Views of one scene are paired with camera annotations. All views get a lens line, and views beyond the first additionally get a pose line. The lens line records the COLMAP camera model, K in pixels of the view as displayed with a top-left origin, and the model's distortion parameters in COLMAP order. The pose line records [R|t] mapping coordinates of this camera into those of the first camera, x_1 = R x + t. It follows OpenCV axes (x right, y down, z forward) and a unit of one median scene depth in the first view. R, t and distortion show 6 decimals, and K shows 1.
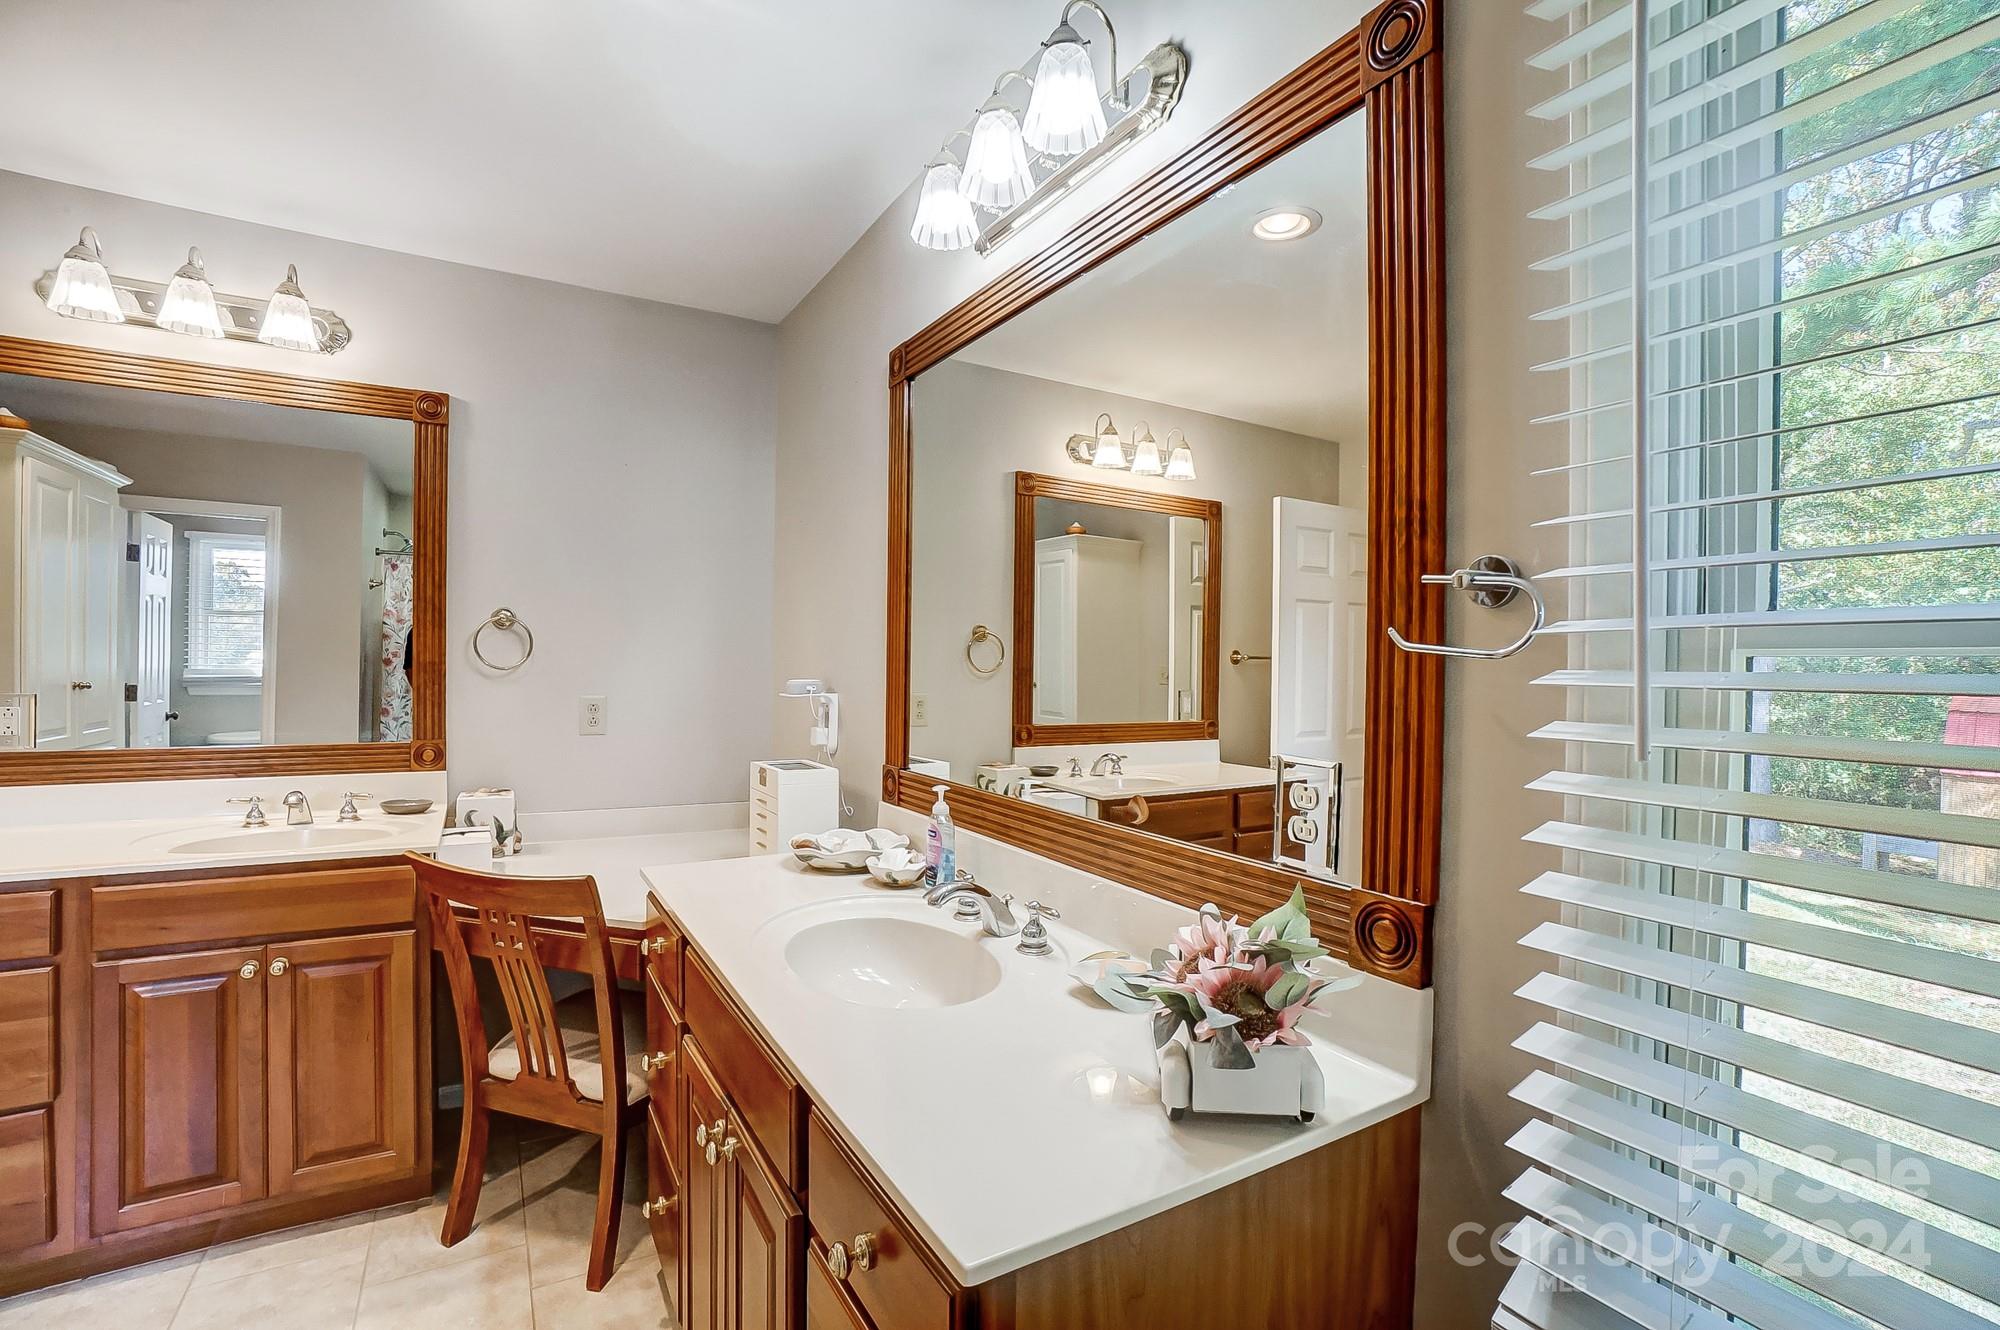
lens RADIAL K [[906.0, 0, 977.4], [0, 906.0, 676.7], [0, 0, 1]] dist [-0.063780, 0.026280]
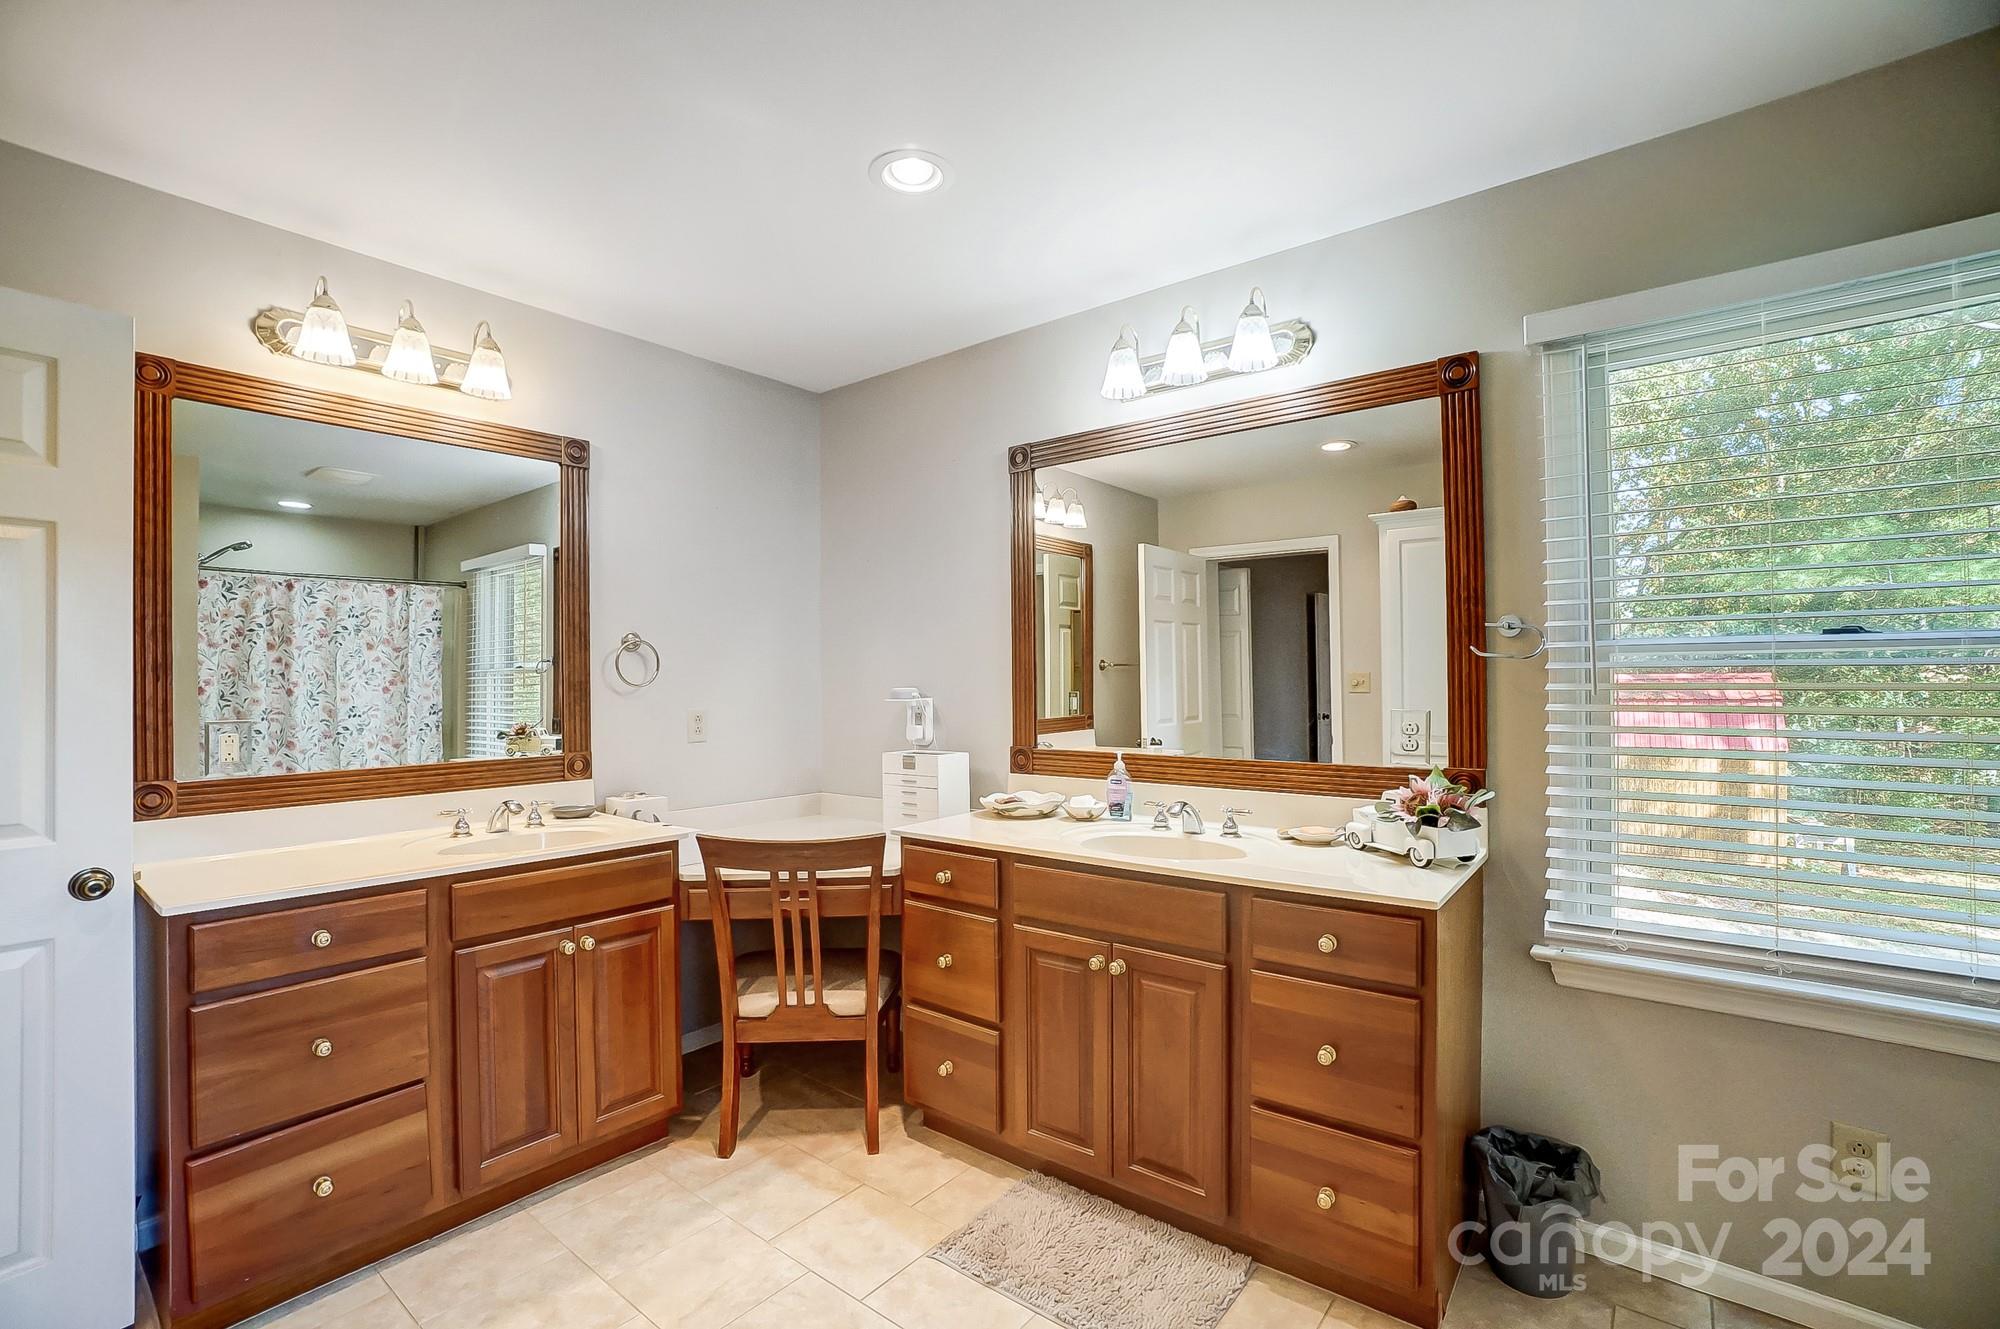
lens RADIAL K [[935.2, 0, 963.4], [0, 935.2, 679.6], [0, 0, 1]] dist [-0.070163, 0.029647]
pose [[0.927734, -0.024926, 0.372409, -0.668334], [0.029840, 0.999527, -0.007436, 0.004580], [-0.372048, 0.018011, 0.928039, -0.279276]]
